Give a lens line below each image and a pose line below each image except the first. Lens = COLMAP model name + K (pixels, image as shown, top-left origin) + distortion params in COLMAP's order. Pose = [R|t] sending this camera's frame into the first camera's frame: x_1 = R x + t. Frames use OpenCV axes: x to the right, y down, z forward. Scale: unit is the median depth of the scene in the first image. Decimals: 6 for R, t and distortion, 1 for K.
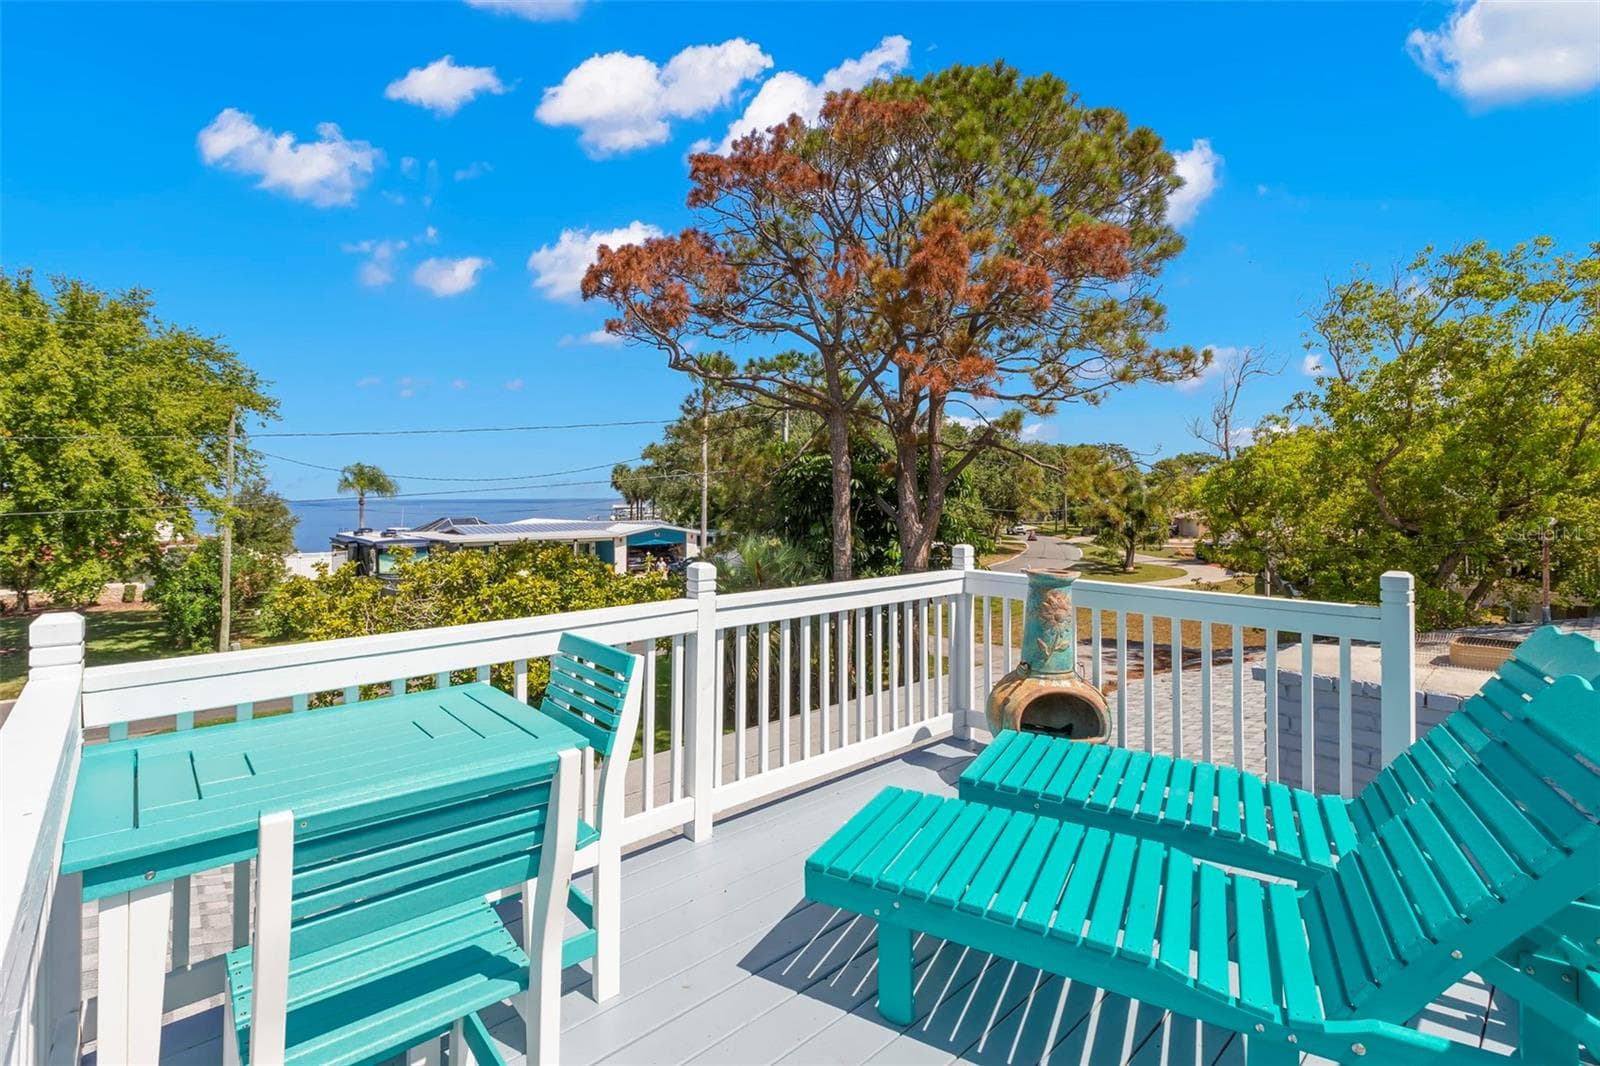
lens RADIAL K [[736.9, 0, 800.8], [0, 736.9, 492.9], [0, 0, 1]] dist [0.000598, -0.000330]
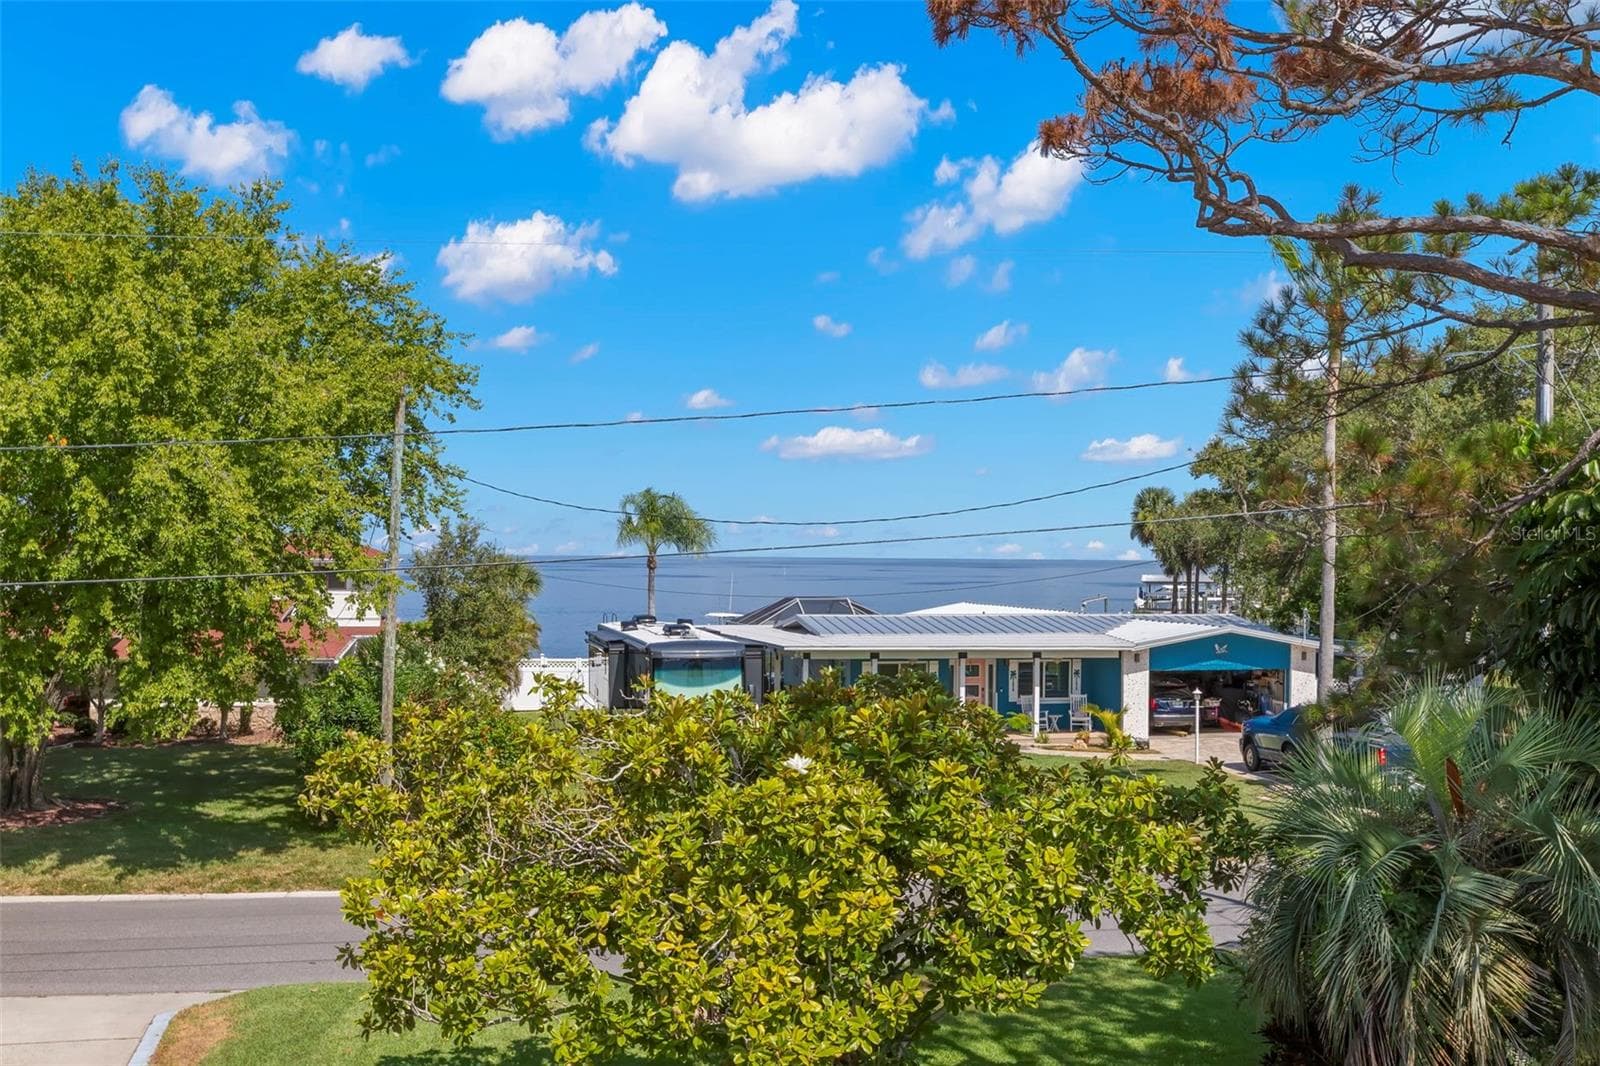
lens RADIAL K [[1555.7, 0, 799.6], [0, 1555.7, 550.3], [0, 0, 1]] dist [-0.012060, -0.017185]
pose [[0.890680, 0.010237, -0.454515, 0.000626], [-0.009694, 0.999947, 0.003525, -0.004371], [0.454527, 0.001266, 0.890732, 0.137536]]
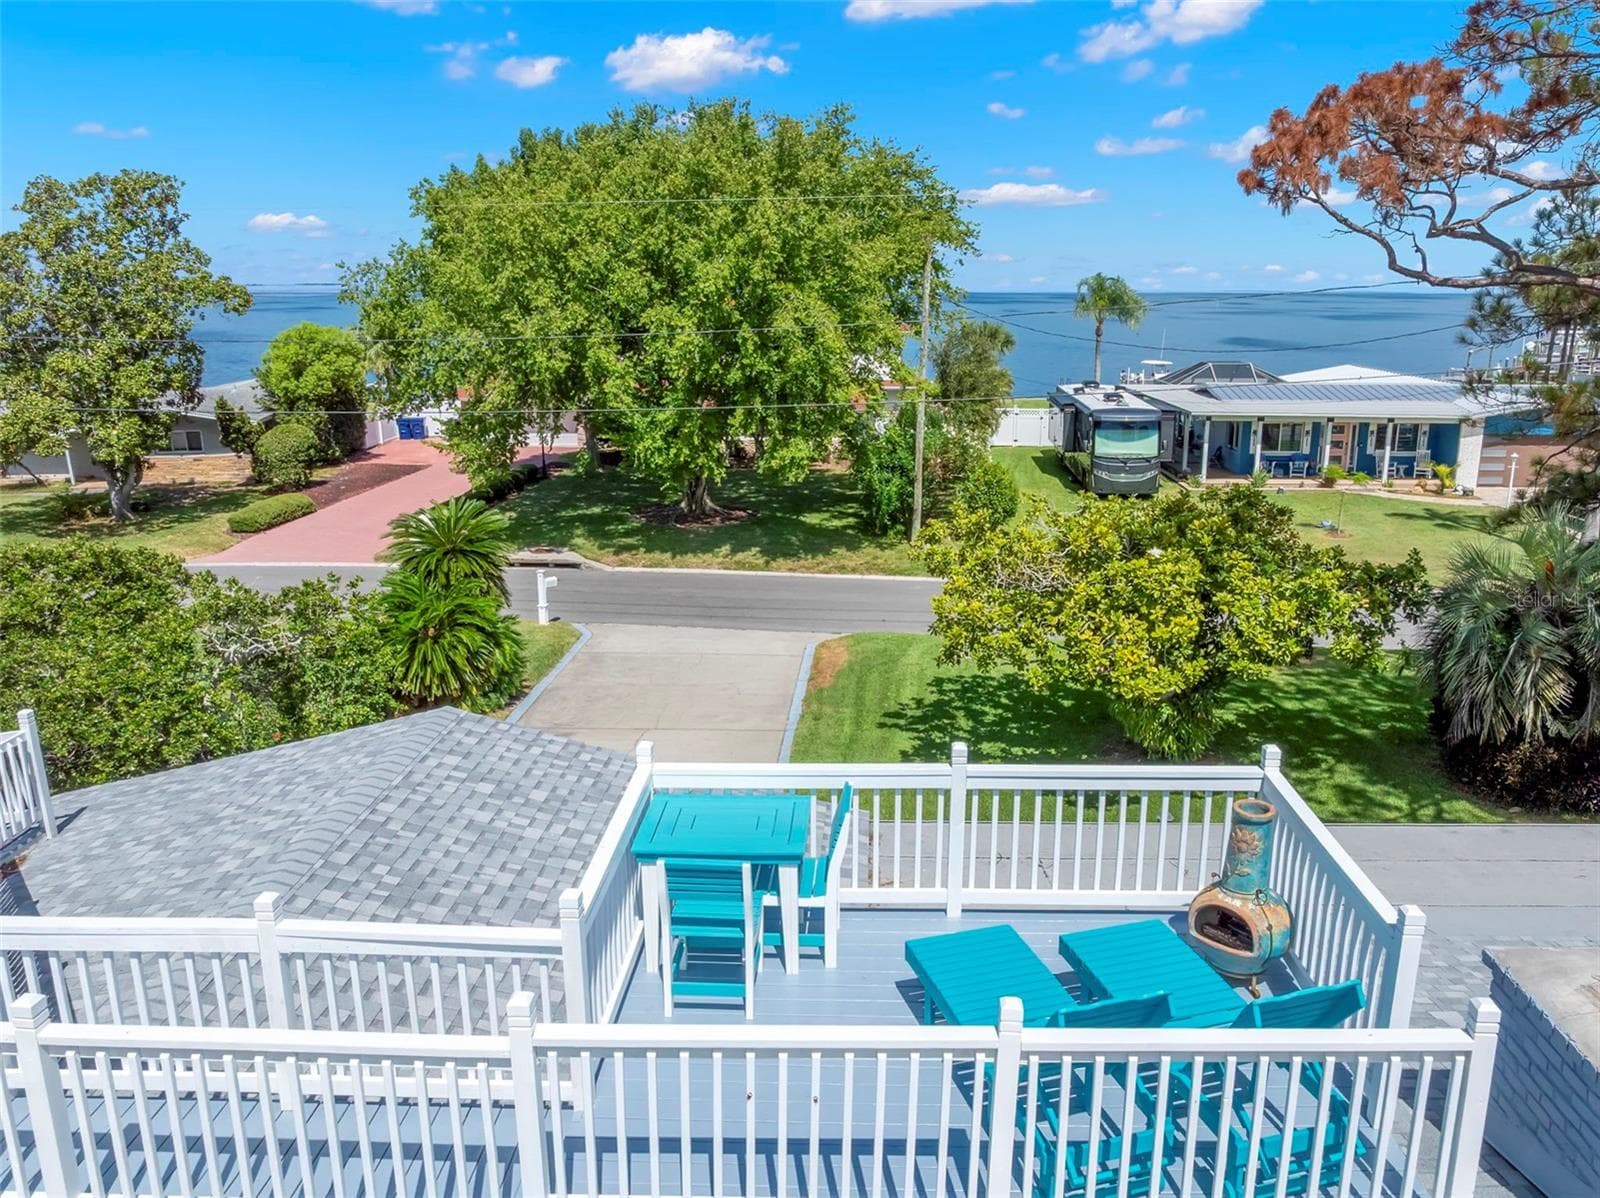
lens RADIAL K [[1271.4, 0, 851.4], [0, 1271.4, 630.7], [0, 0, 1]] dist [-0.023135, -0.005924]
pose [[0.727198, 0.188935, -0.659914, 0.159558], [-0.001014, 0.961669, 0.274211, -0.097440], [0.686427, -0.198737, 0.699515, -0.101954]]
